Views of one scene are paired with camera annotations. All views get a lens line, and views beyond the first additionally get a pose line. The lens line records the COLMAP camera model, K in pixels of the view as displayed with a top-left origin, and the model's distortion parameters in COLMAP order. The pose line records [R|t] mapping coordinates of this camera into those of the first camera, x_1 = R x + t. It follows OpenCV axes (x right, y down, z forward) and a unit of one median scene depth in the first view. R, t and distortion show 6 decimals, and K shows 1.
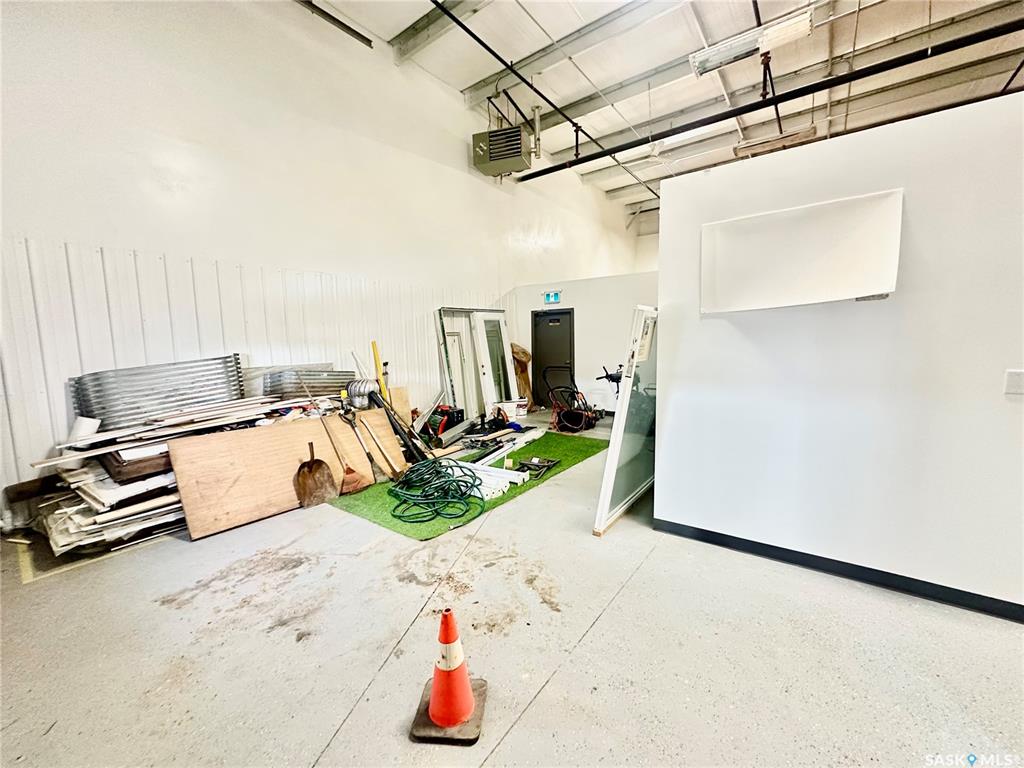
lens RADIAL K [[407.5, 0, 512.0], [0, 407.5, 384.0], [0, 0, 1]] dist [-0.002936, -0.000089]
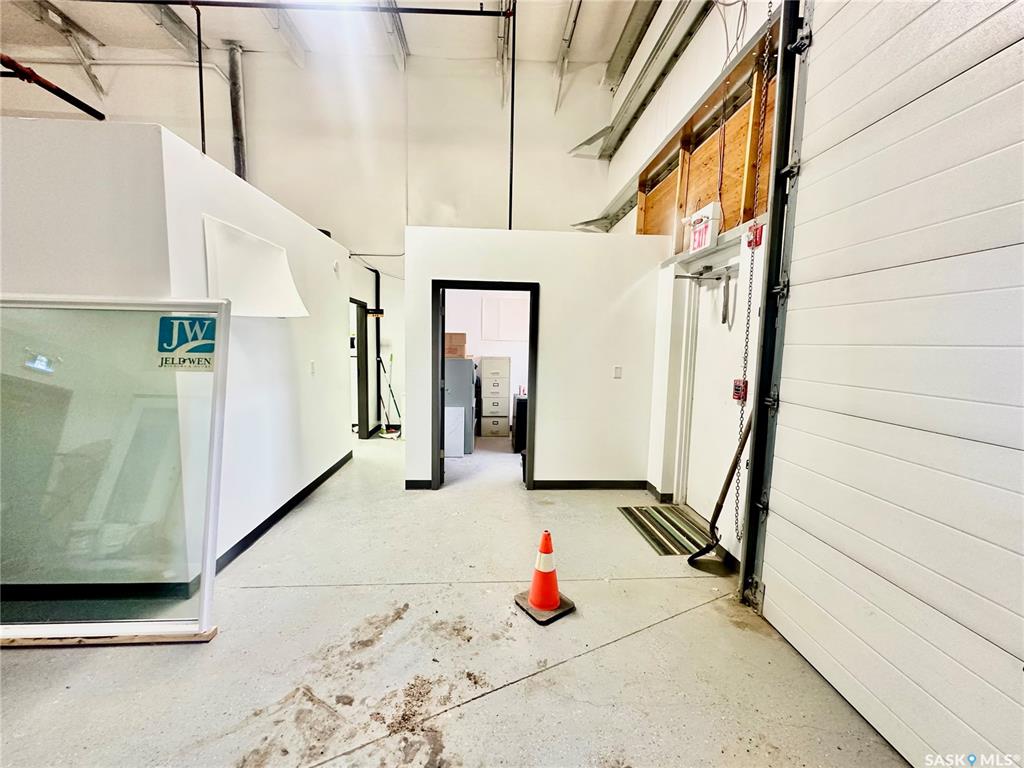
lens RADIAL K [[407.5, 0, 512.0], [0, 407.5, 384.0], [0, 0, 1]] dist [-0.002936, -0.000089]
pose [[-0.650415, -0.064593, 0.756828, -0.713802], [0.081932, 0.984598, 0.154445, -0.117698], [-0.755147, 0.162462, -0.635105, 1.208746]]
